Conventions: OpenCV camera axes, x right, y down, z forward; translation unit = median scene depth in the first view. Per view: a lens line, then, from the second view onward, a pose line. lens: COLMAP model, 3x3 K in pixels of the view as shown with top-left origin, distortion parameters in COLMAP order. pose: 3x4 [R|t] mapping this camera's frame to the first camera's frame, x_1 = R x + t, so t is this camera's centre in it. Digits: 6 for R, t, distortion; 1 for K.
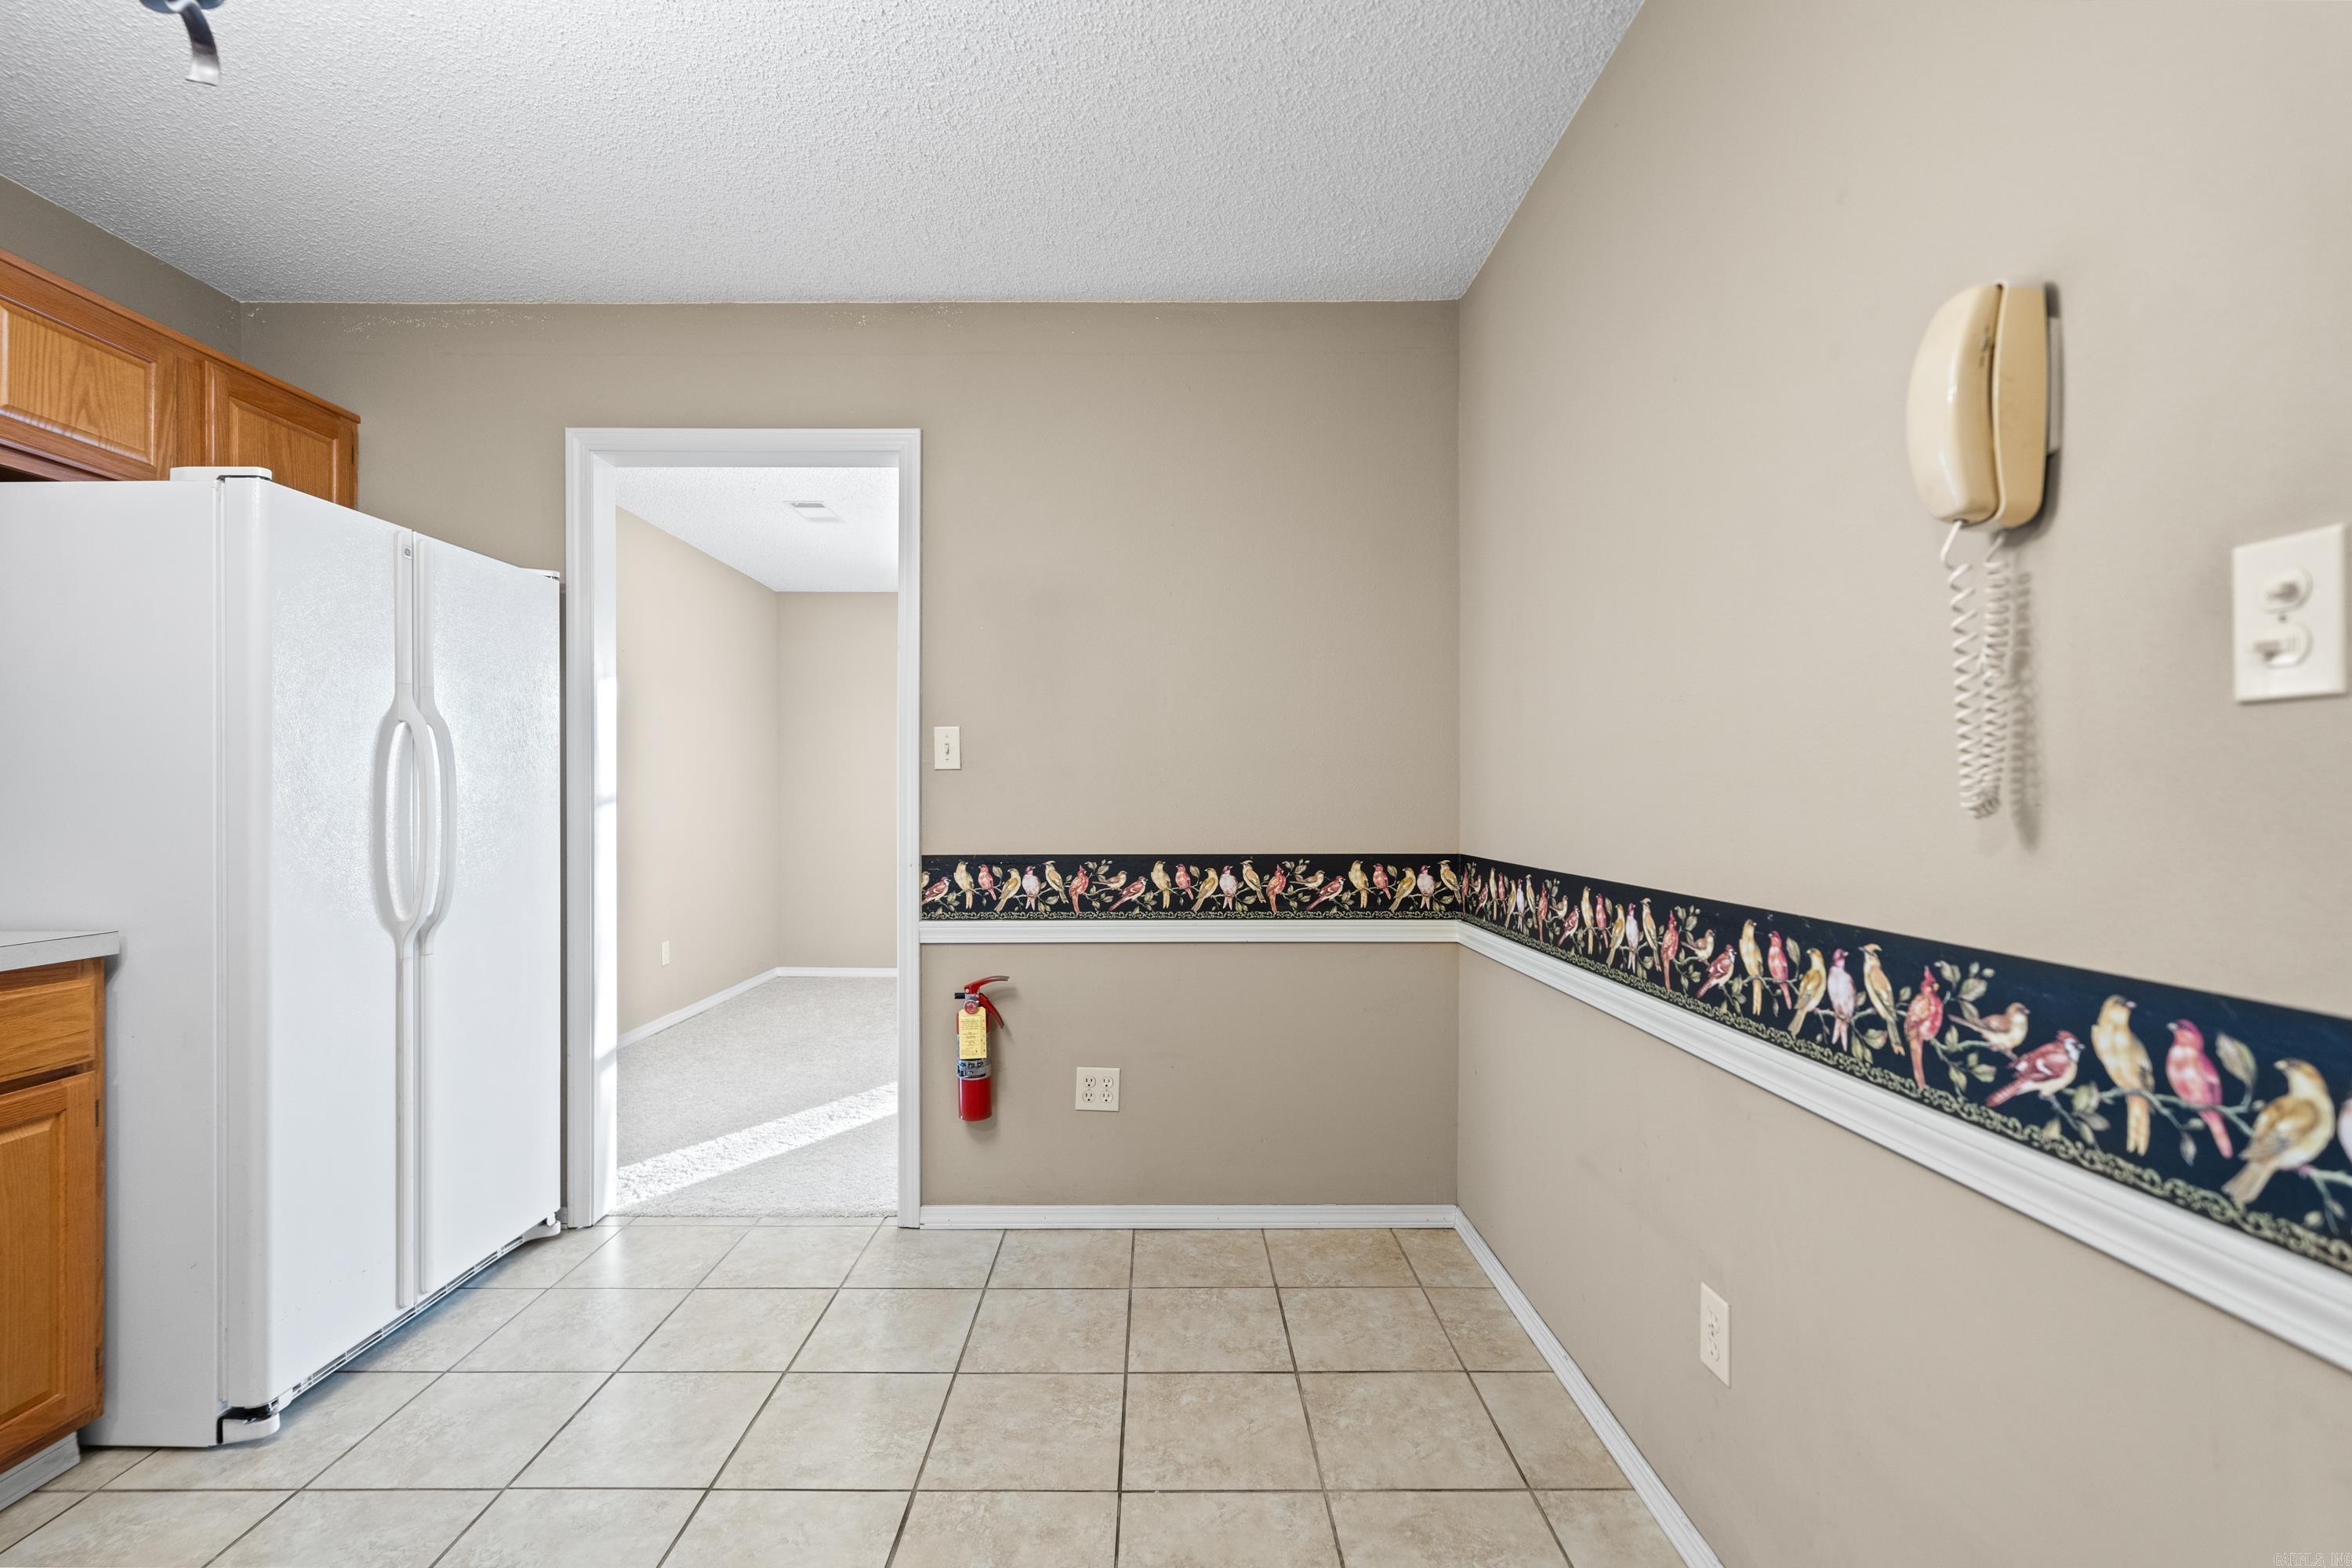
lens RADIAL K [[1010.0, 0, 1173.4], [0, 1010.0, 795.7], [0, 0, 1]] dist [0.003712, 0.000198]
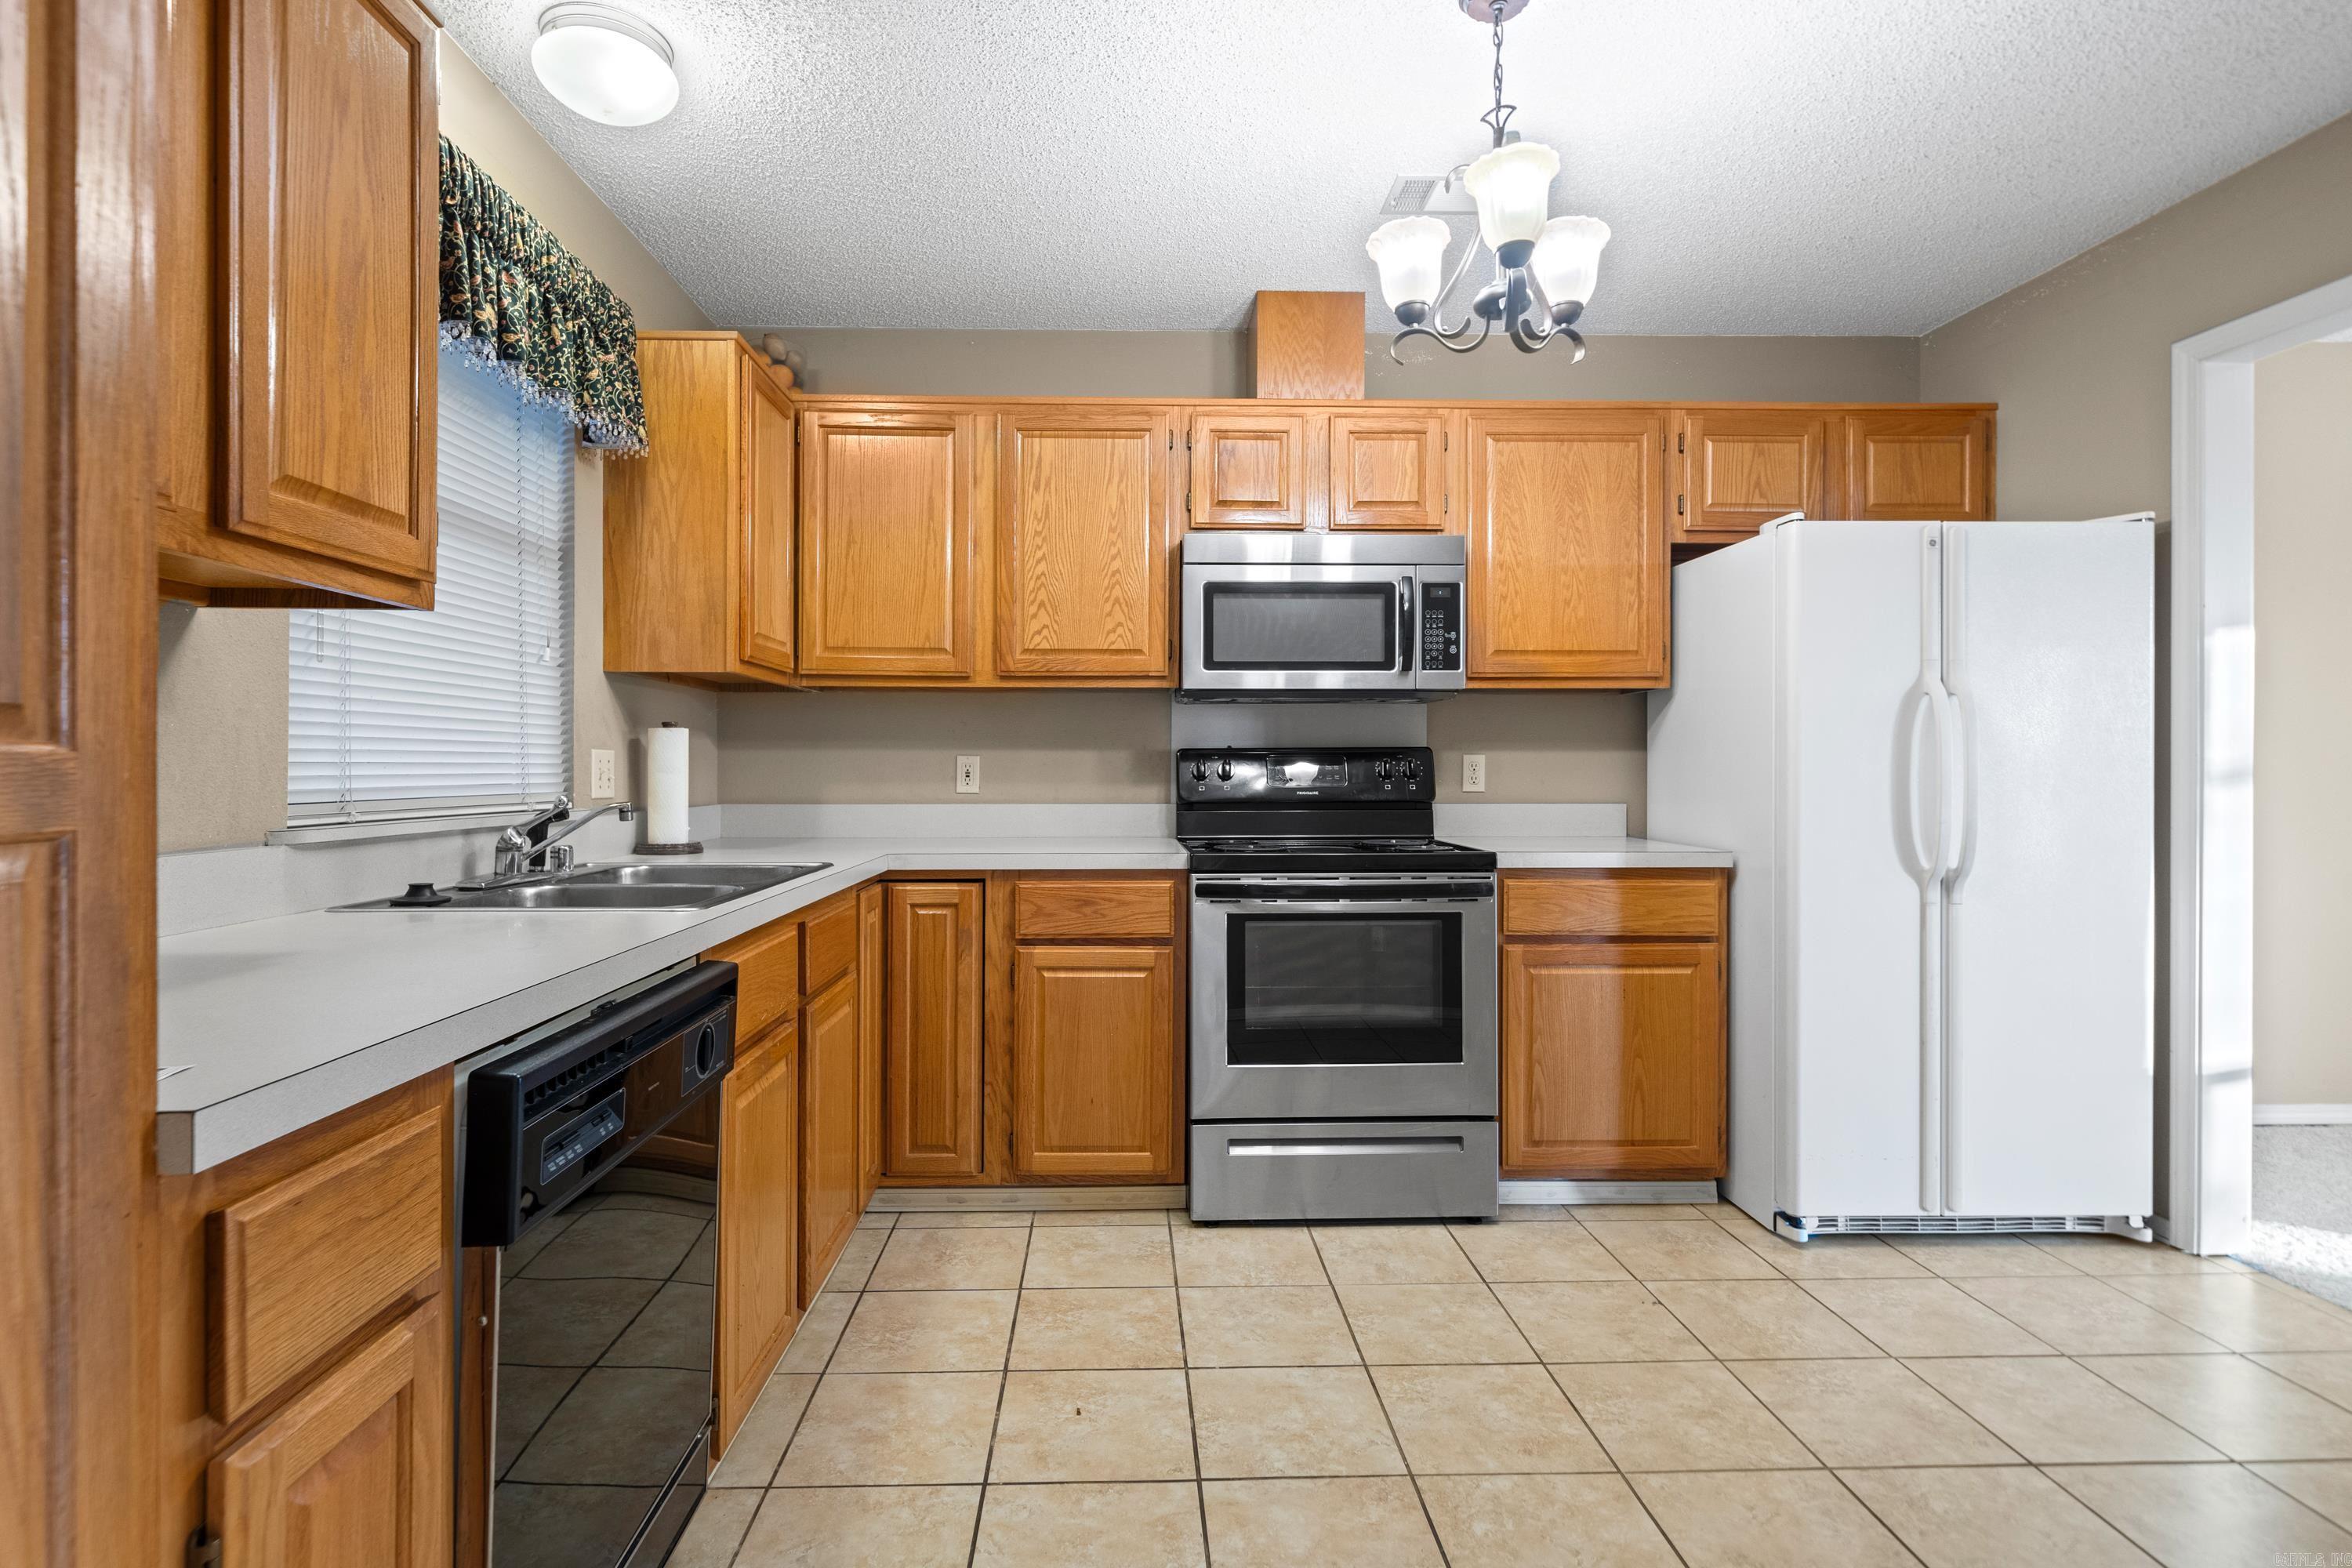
lens RADIAL K [[1172.2, 0, 1146.1], [0, 1172.2, 769.0], [0, 0, 1]] dist [0.002602, 0.000986]
pose [[0.031057, 0.006249, -0.999498, 0.474894], [0.000008, 0.999980, 0.006252, 0.002815], [0.999518, -0.000202, 0.031057, 0.078170]]
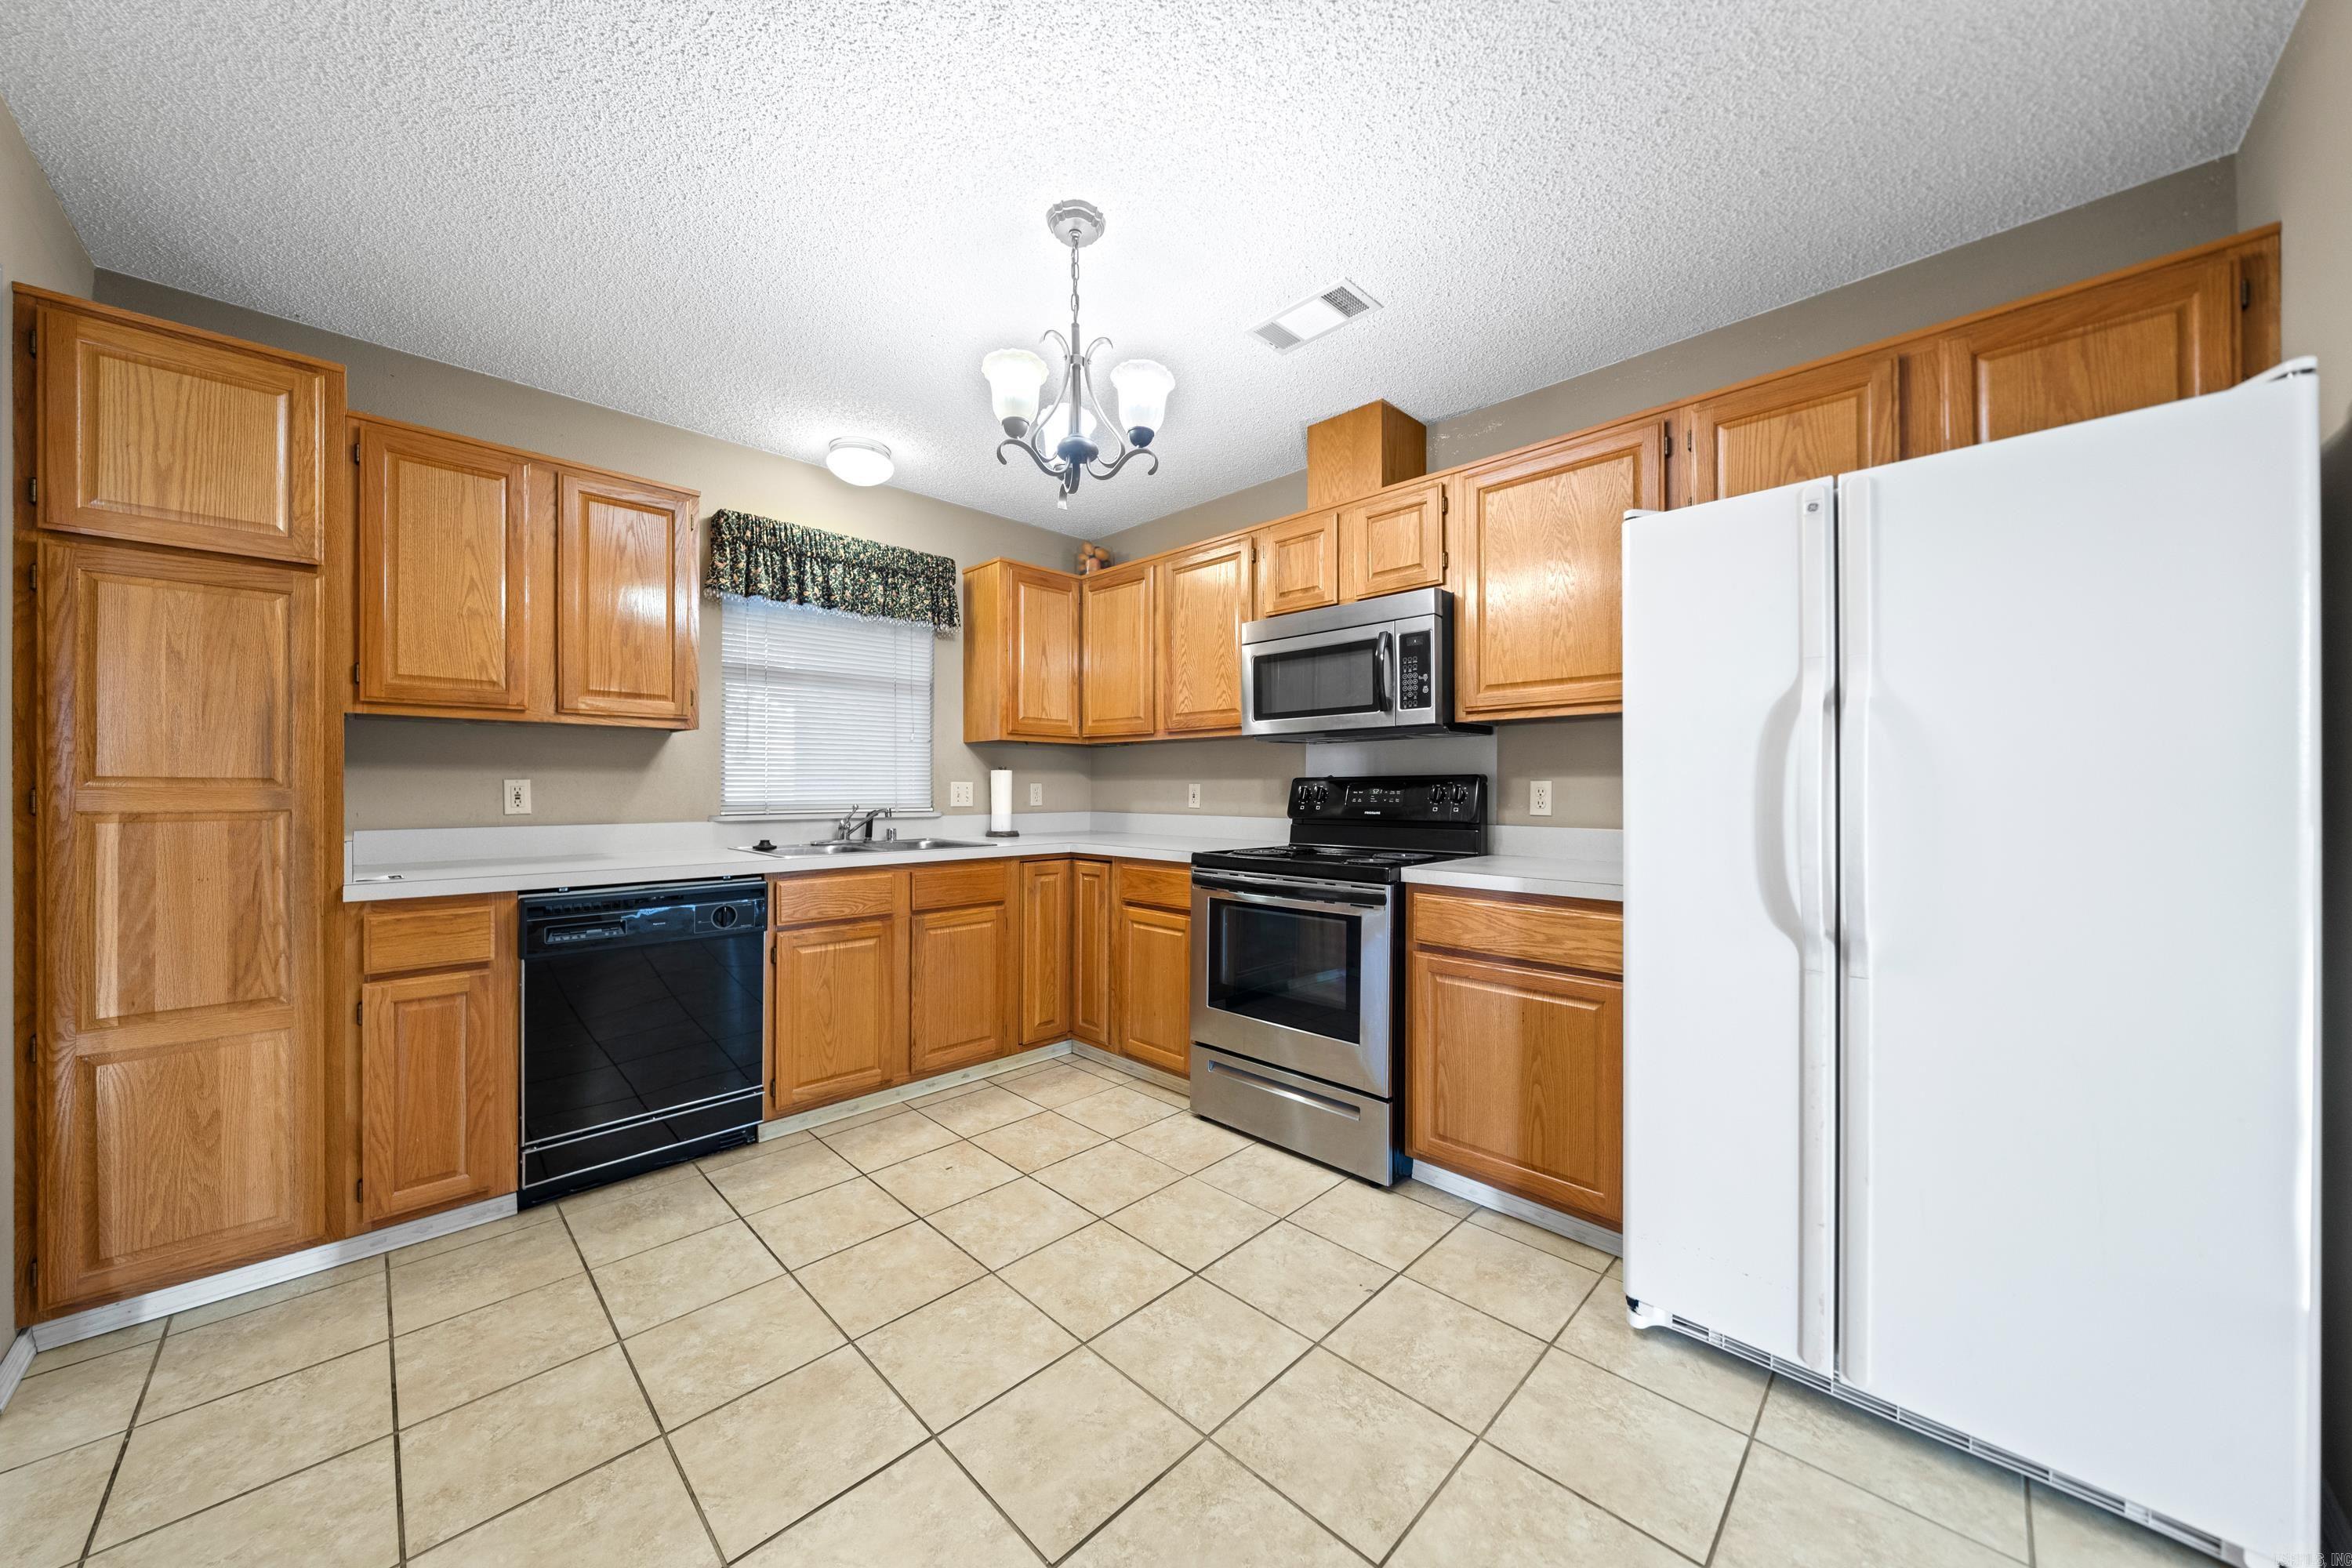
lens RADIAL K [[811.1, 0, 1158.1], [0, 811.1, 786.5], [0, 0, 1]] dist [-0.003059, 0.000046]
pose [[-0.714883, 0.002376, -0.699241, 0.126459], [0.002692, 0.999996, 0.000645, -0.000549], [0.699239, -0.001421, -0.714886, 1.002992]]
